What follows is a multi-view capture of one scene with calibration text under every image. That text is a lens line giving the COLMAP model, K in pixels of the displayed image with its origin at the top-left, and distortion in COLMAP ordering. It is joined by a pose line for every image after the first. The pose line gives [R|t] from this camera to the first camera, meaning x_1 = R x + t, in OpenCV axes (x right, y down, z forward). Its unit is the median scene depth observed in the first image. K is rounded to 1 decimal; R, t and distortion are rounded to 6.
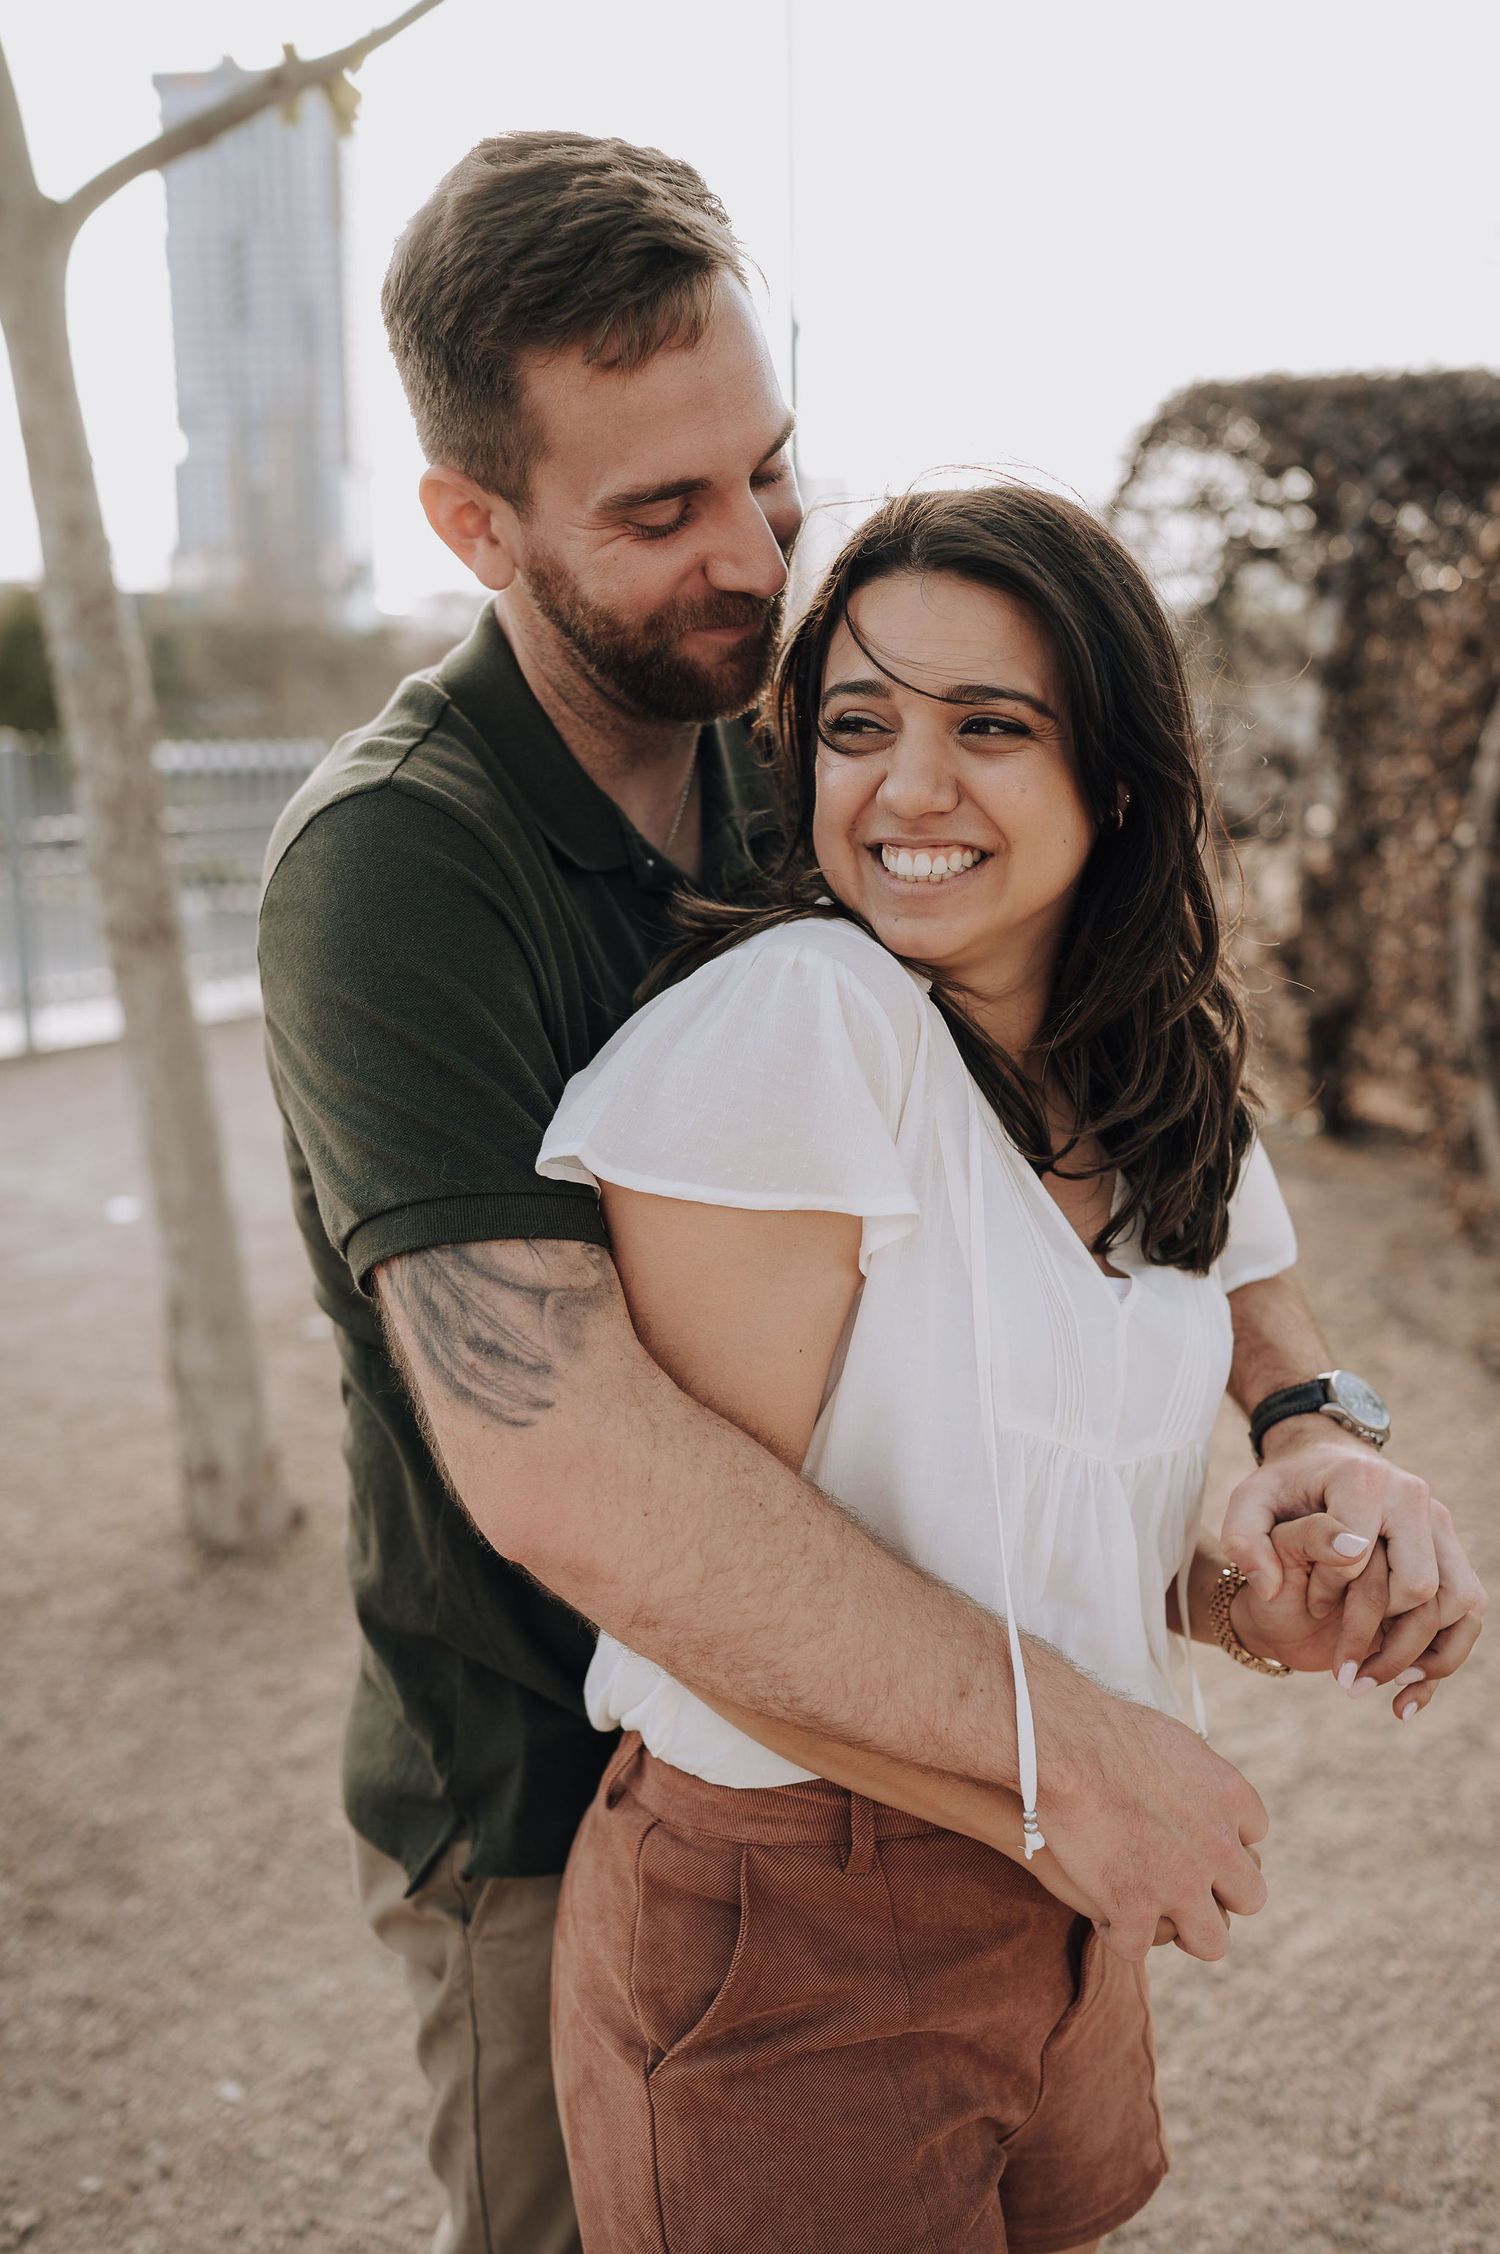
lens RADIAL K [[2174.7, 0, 750.0], [0, 2174.7, 1127.4], [0, 0, 1]] dist [-0.015214, 0.000000]
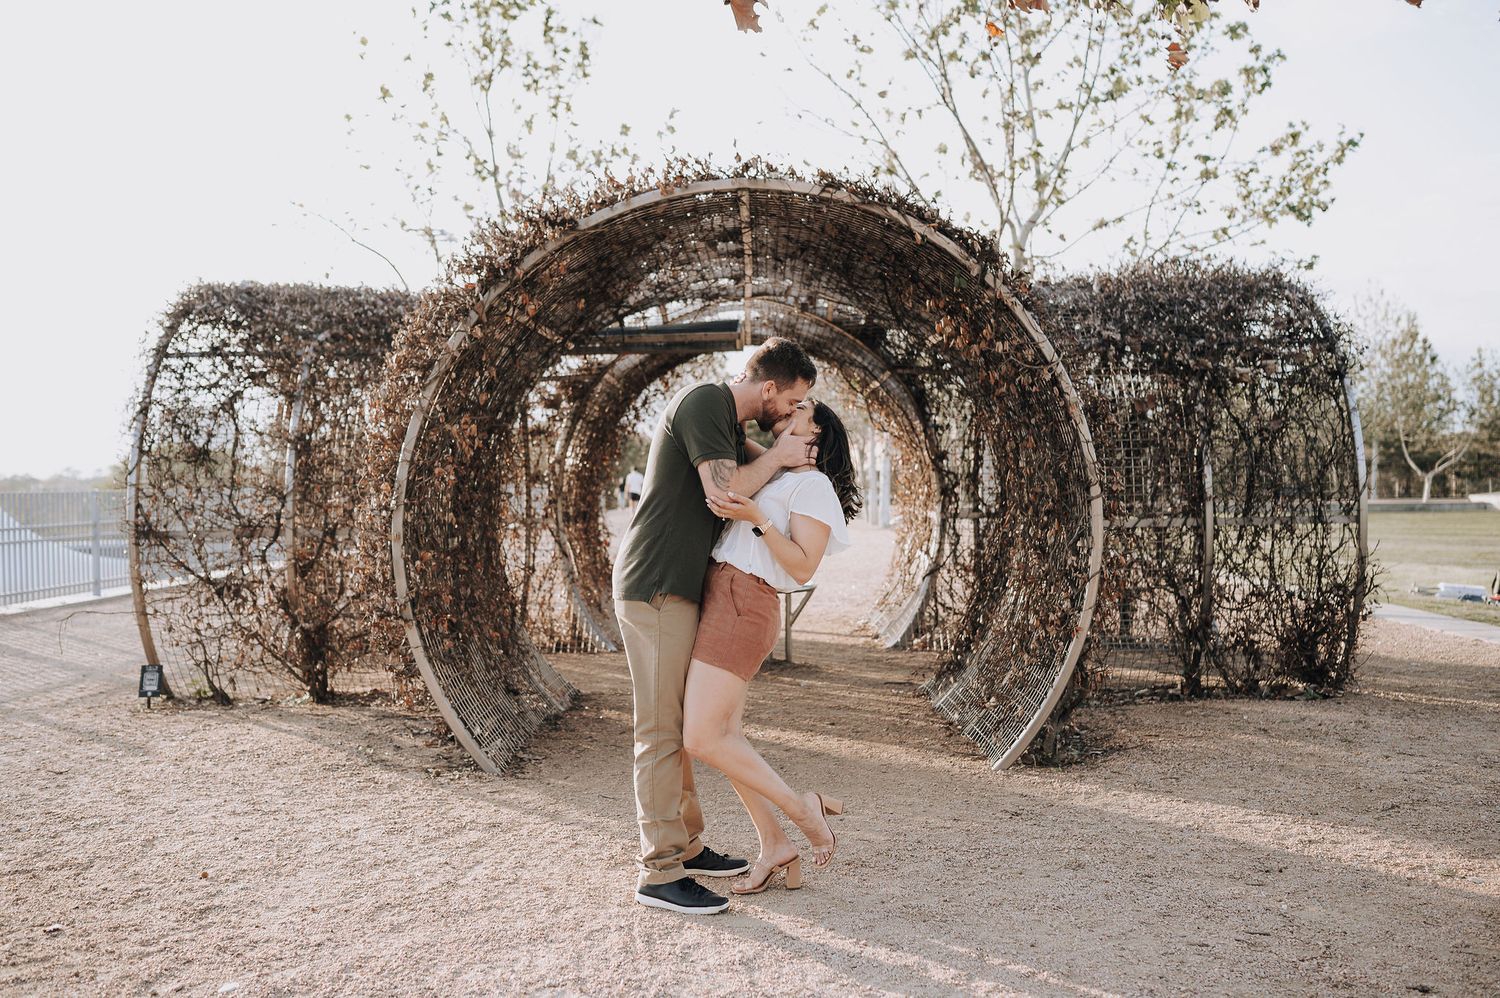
lens RADIAL K [[1447.2, 0, 752.2], [0, 1447.2, 493.3], [0, 0, 1]] dist [-0.015214, 0.000000]
pose [[0.829598, -0.022749, 0.557898, -0.198838], [0.134393, 0.977931, -0.159966, 0.162395], [-0.541946, 0.207685, 0.814347, -0.383530]]
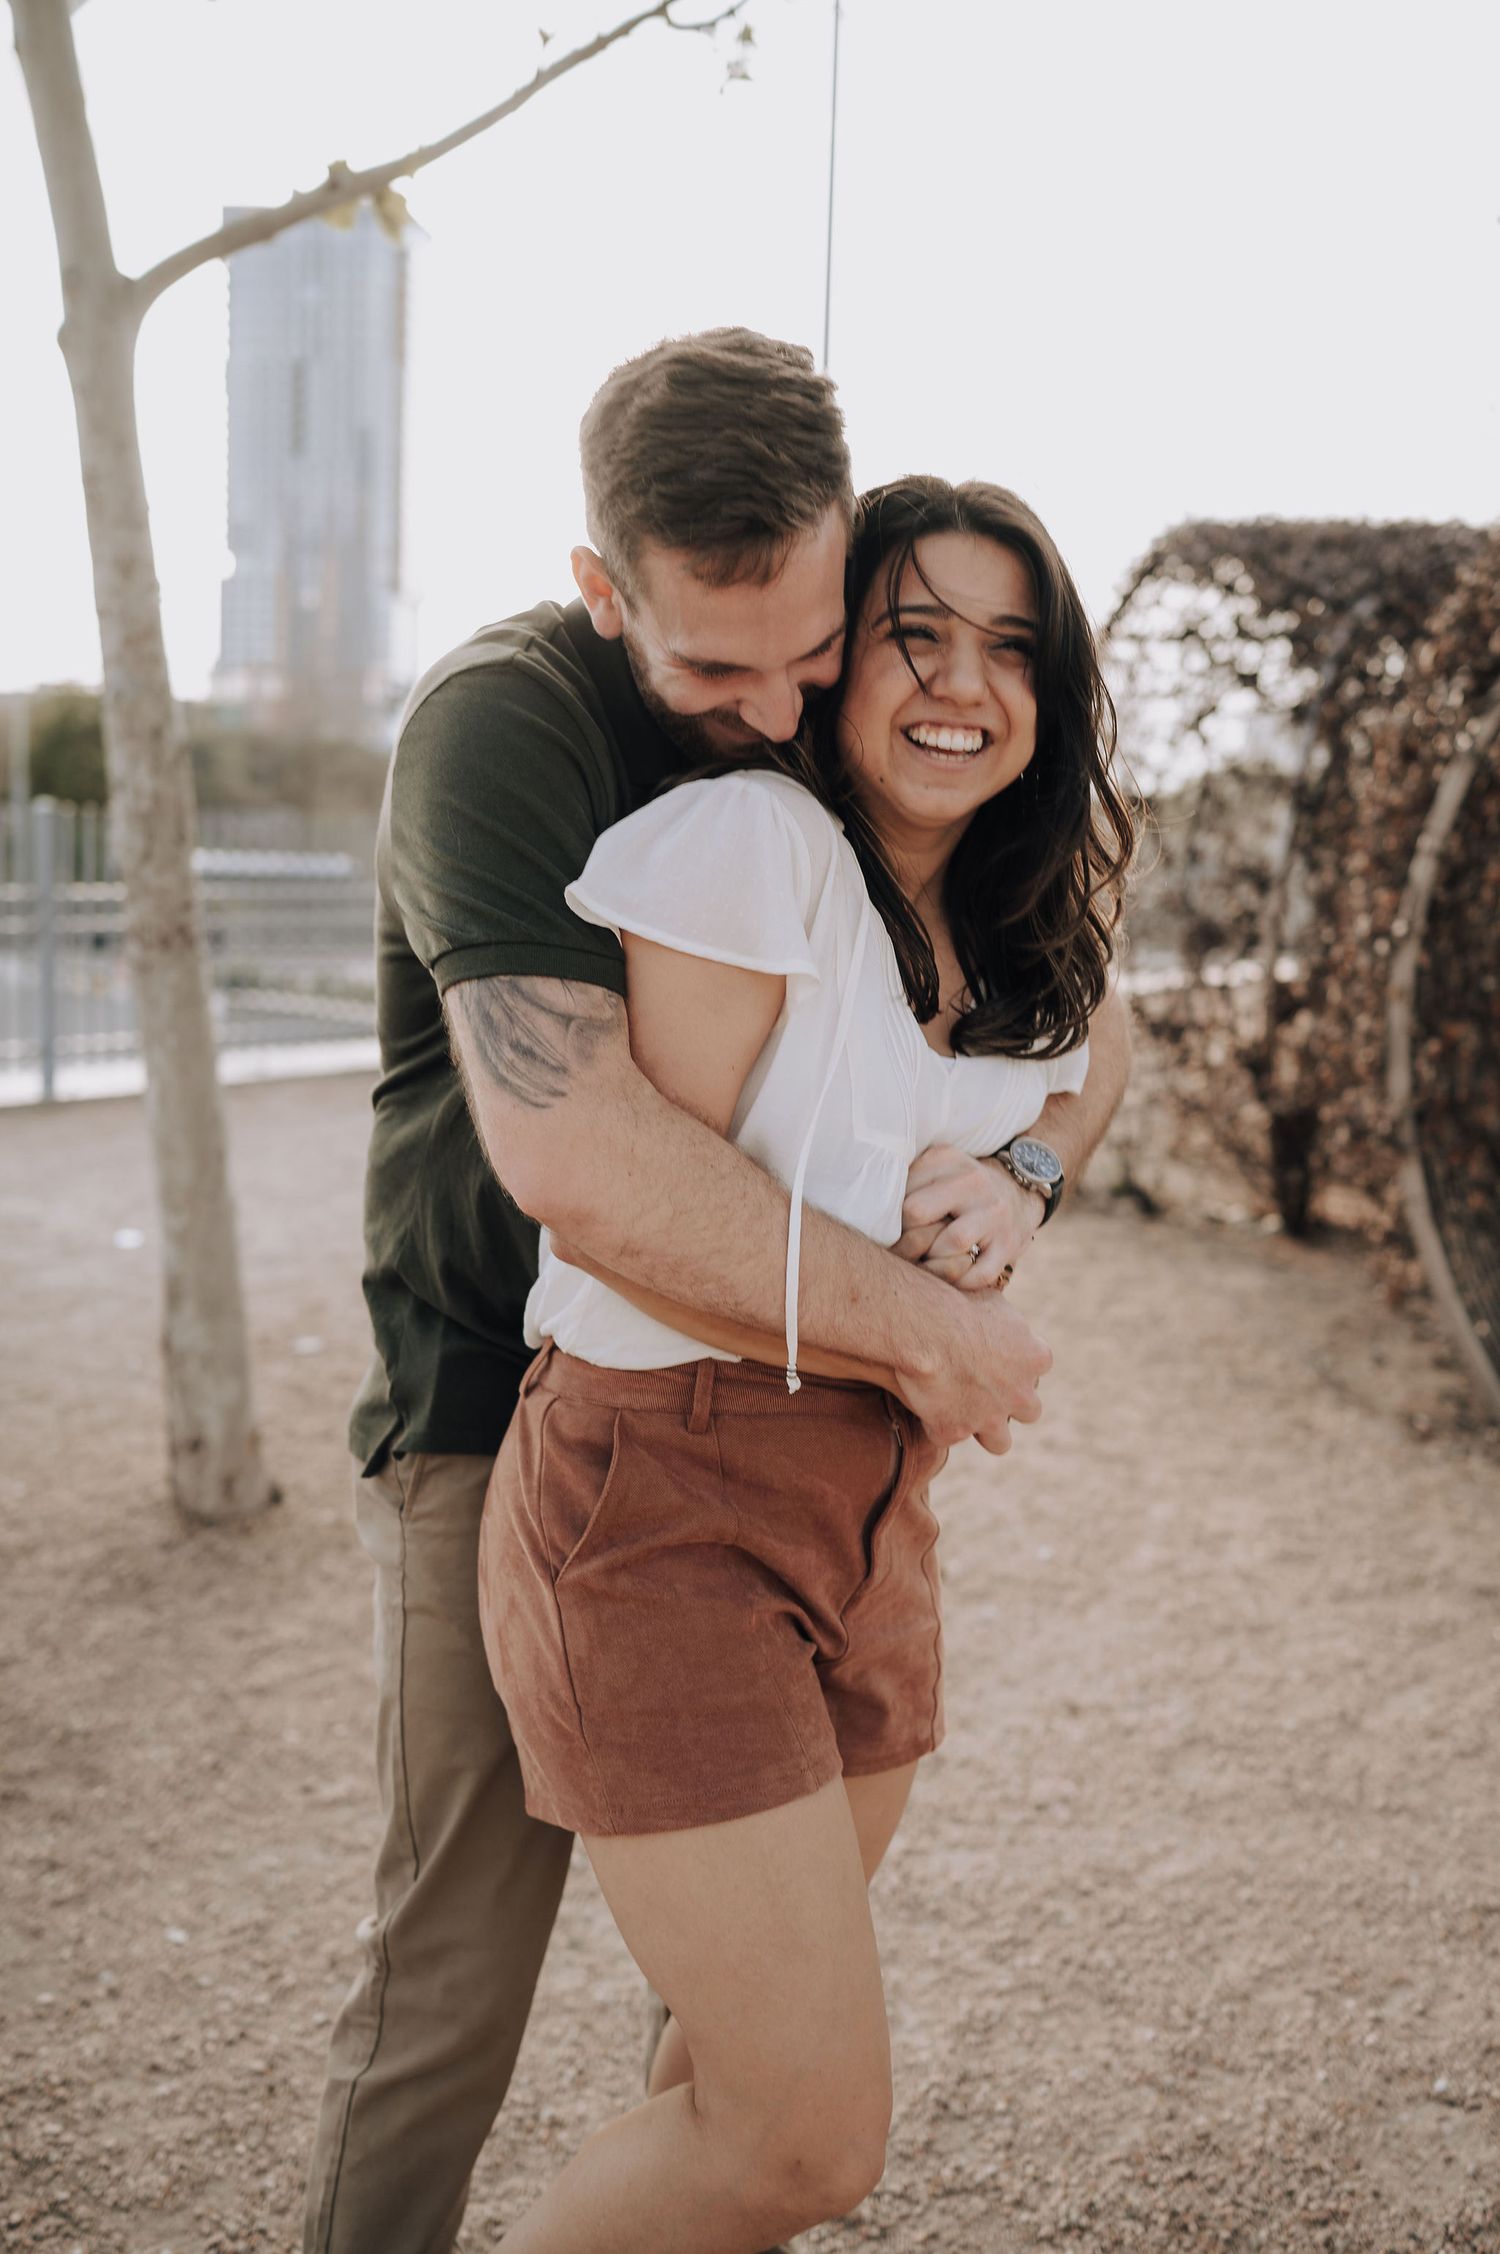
lens RADIAL K [[2174.7, 0, 766.4], [0, 2174.7, 1115.7], [0, 0, 1]] dist [-0.015214, 0.000000]
pose [[0.998950, 0.045798, 0.000689, 0.027559], [-0.045649, 0.996713, -0.066929, 0.061479], [-0.003752, 0.066827, 0.997758, -0.090030]]
